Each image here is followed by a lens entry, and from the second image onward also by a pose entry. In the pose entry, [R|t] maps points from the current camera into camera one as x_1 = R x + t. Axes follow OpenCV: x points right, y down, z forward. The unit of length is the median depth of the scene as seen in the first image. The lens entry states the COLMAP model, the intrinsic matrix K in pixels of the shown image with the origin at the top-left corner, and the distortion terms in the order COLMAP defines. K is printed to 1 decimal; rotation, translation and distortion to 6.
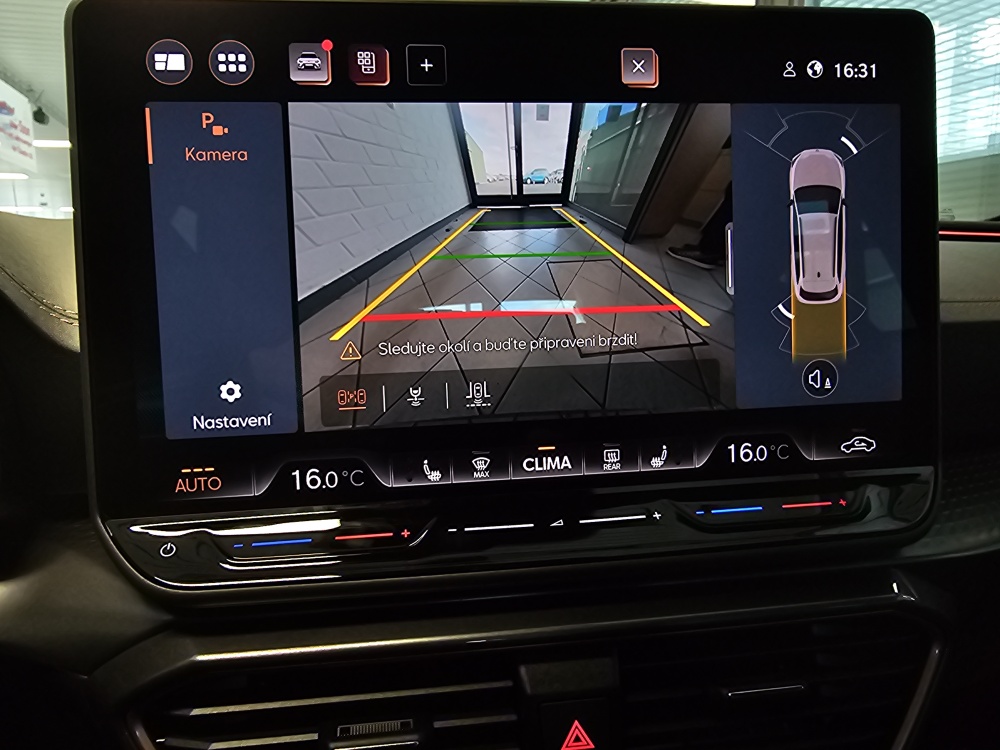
lens RADIAL K [[680.9, 0, 456.7], [0, 680.9, 379.0], [0, 0, 1]] dist [-0.001386, 0.000598]
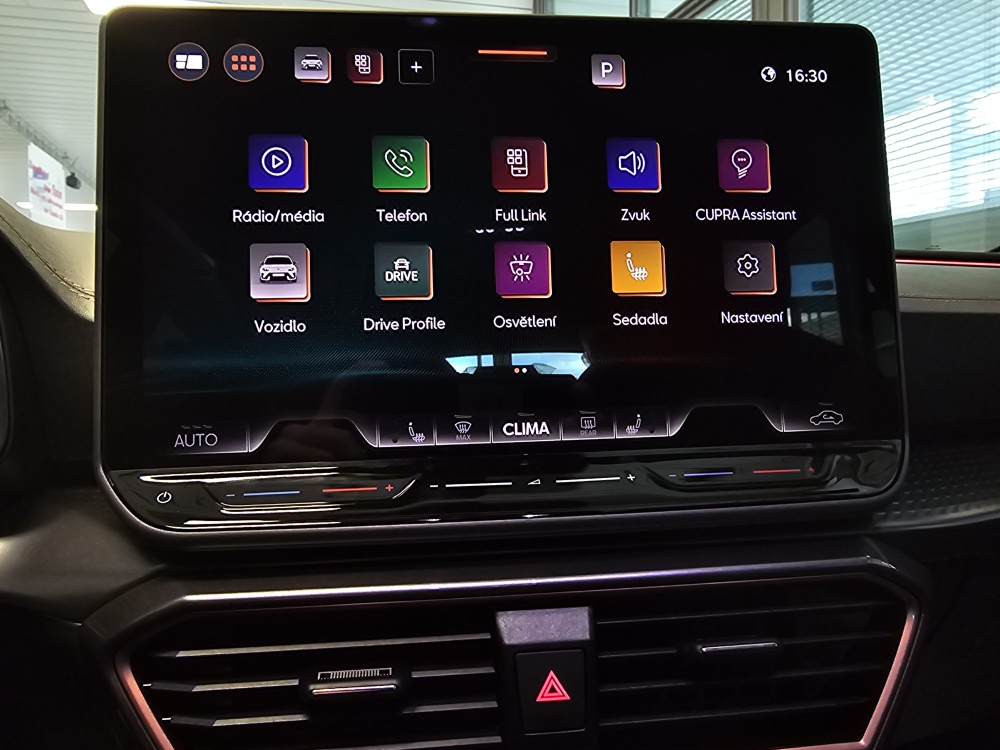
lens RADIAL K [[682.7, 0, 457.8], [0, 682.7, 367.9], [0, 0, 1]] dist [-0.002039, 0.001733]
pose [[0.999802, 0.006688, -0.018747, 0.046495], [-0.008636, 0.994344, -0.105854, 0.144345], [0.017933, 0.105995, 0.994205, -0.062613]]
